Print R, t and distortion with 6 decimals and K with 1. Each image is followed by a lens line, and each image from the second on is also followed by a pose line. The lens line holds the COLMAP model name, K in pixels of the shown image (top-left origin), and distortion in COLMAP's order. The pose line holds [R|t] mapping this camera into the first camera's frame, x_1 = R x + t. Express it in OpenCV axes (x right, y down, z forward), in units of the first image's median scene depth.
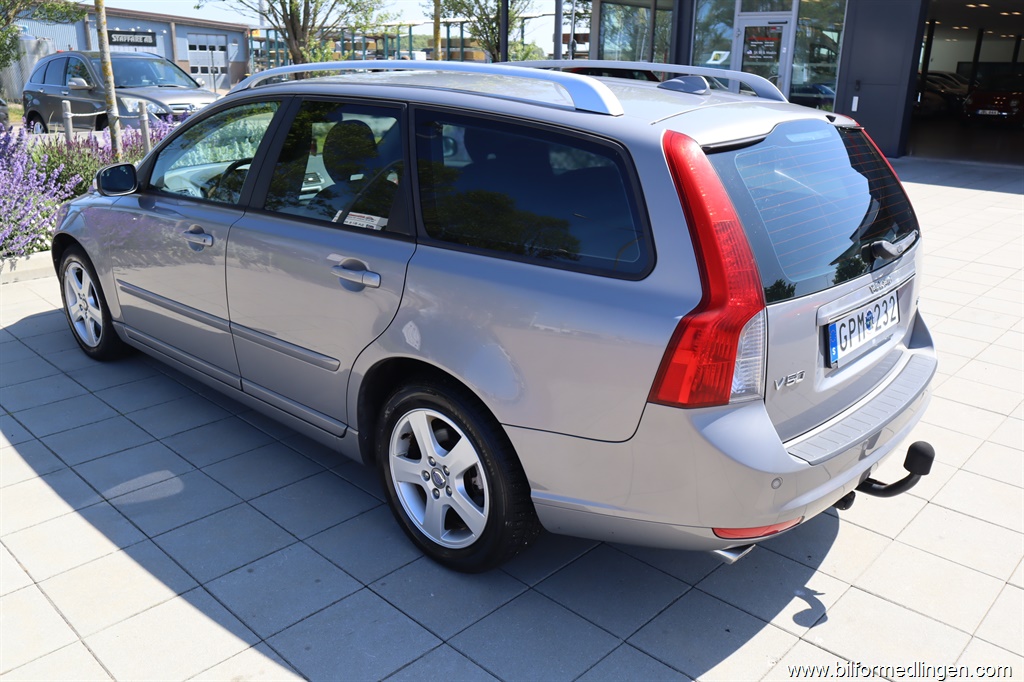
lens RADIAL K [[837.7, 0, 516.1], [0, 837.7, 343.6], [0, 0, 1]] dist [-0.069906, 0.071837]
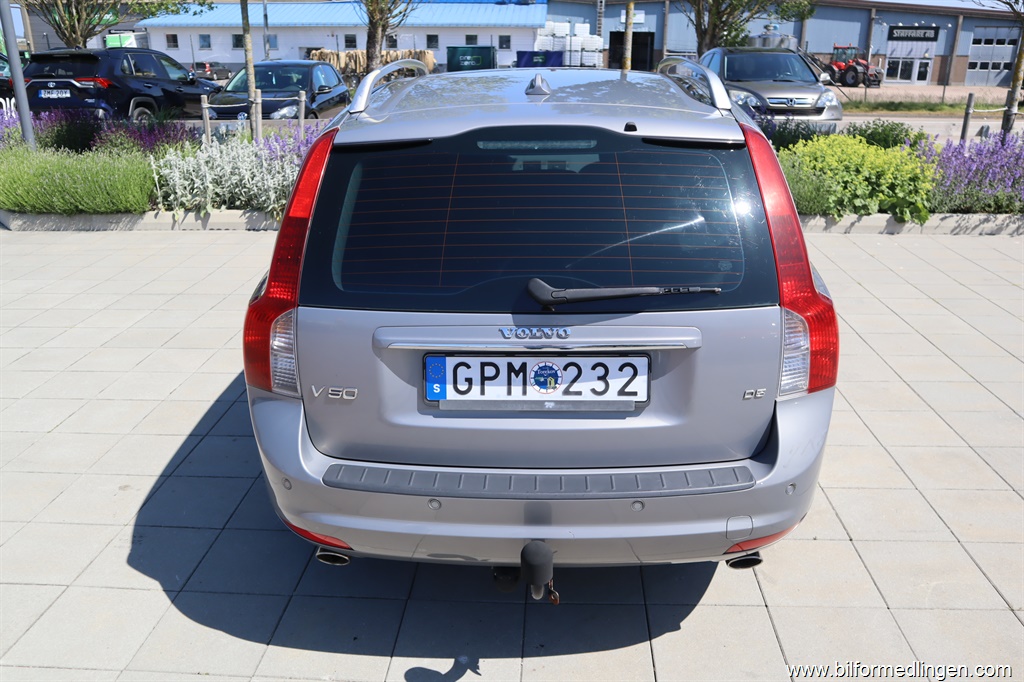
lens RADIAL K [[837.7, 0, 516.1], [0, 837.7, 343.6], [0, 0, 1]] dist [-0.069906, 0.071837]
pose [[0.647549, 0.237038, -0.724219, 0.600857], [-0.233172, 0.966438, 0.107830, -0.085194], [0.725473, 0.099042, 0.681087, 0.259401]]
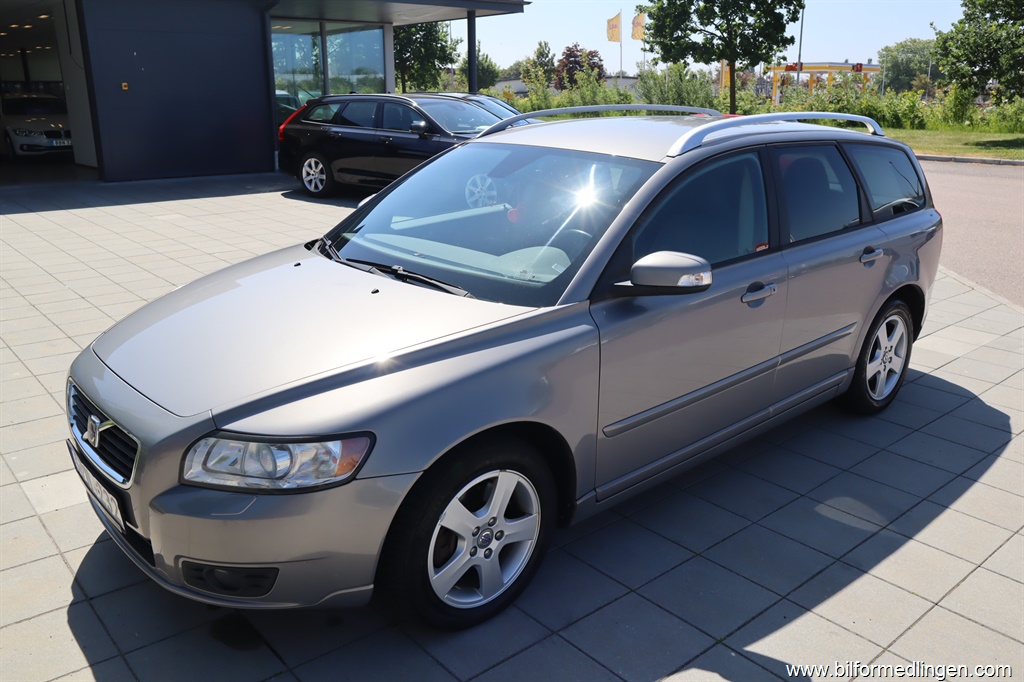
lens RADIAL K [[837.7, 0, 516.1], [0, 837.7, 343.6], [0, 0, 1]] dist [-0.069906, 0.071837]
pose [[0.098141, -0.309645, 0.945774, -1.111816], [0.318854, 0.910044, 0.264861, -0.347169], [-0.942709, 0.275570, 0.188044, 0.887470]]
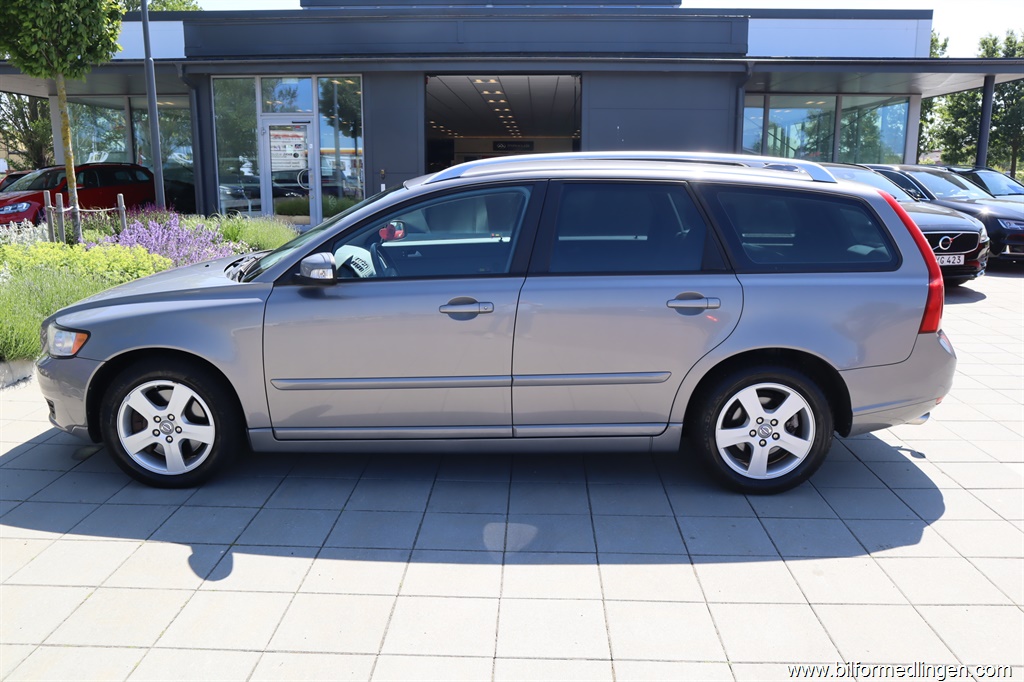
lens RADIAL K [[837.7, 0, 516.1], [0, 837.7, 343.6], [0, 0, 1]] dist [-0.069906, 0.071837]
pose [[0.743029, -0.155042, 0.651053, -0.858730], [0.224761, 0.974105, -0.024539, -0.031478], [-0.630389, 0.164565, 0.758636, 0.096456]]
